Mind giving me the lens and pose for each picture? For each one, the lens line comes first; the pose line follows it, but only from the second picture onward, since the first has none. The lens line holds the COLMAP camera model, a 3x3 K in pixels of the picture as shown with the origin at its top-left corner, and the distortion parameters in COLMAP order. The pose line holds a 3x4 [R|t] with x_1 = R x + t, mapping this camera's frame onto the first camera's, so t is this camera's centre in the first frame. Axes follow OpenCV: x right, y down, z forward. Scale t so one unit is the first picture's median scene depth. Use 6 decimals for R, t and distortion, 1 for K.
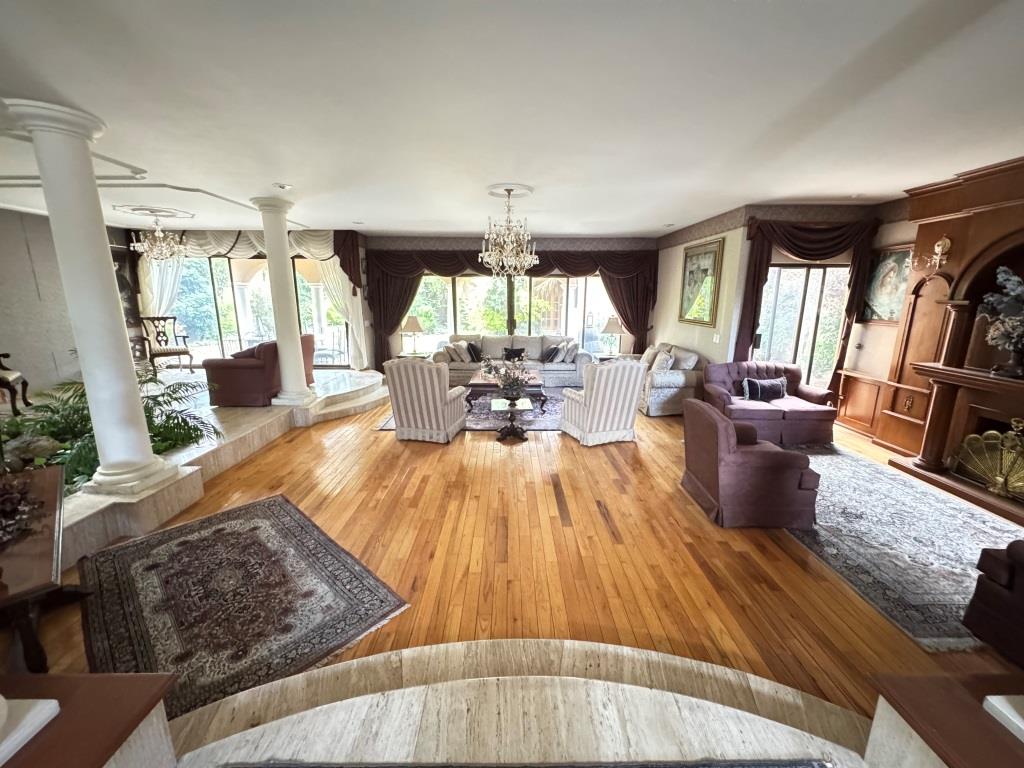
lens RADIAL K [[407.4, 0, 512.0], [0, 407.4, 382.7], [0, 0, 1]] dist [-0.002604, 0.000074]
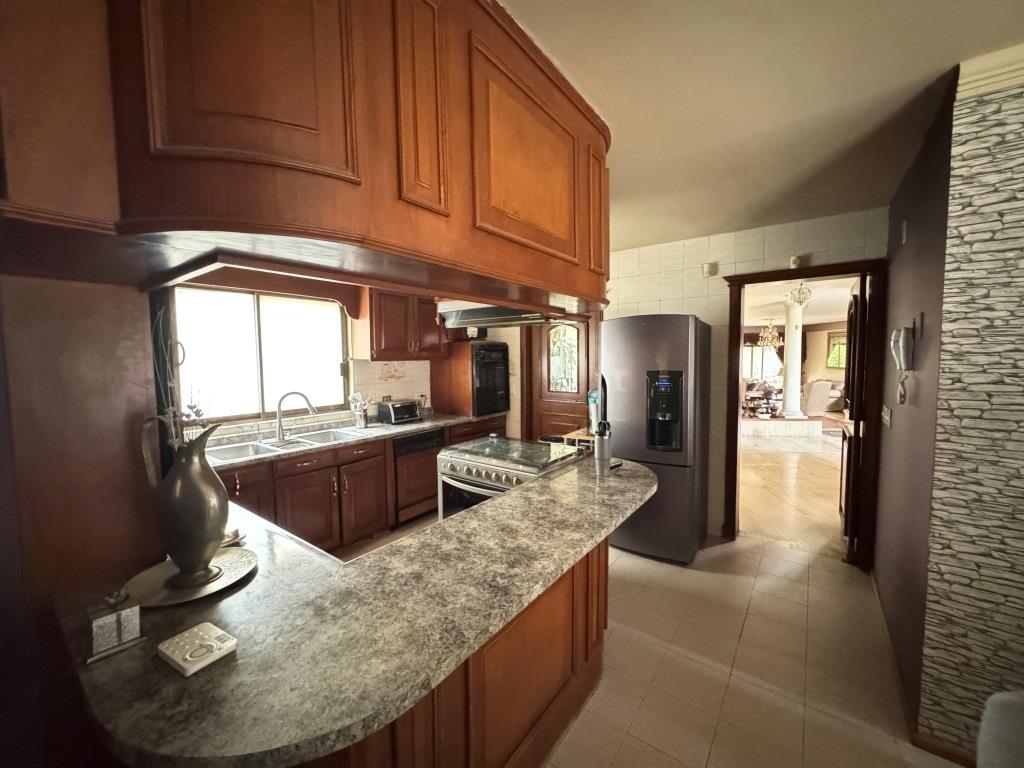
lens RADIAL K [[407.4, 0, 512.0], [0, 407.4, 382.7], [0, 0, 1]] dist [-0.002604, 0.000074]
pose [[0.991790, -0.008261, -0.127609, -1.142991], [-0.010220, 0.989598, -0.143494, 0.292968], [0.127467, 0.143620, 0.981390, -1.500229]]
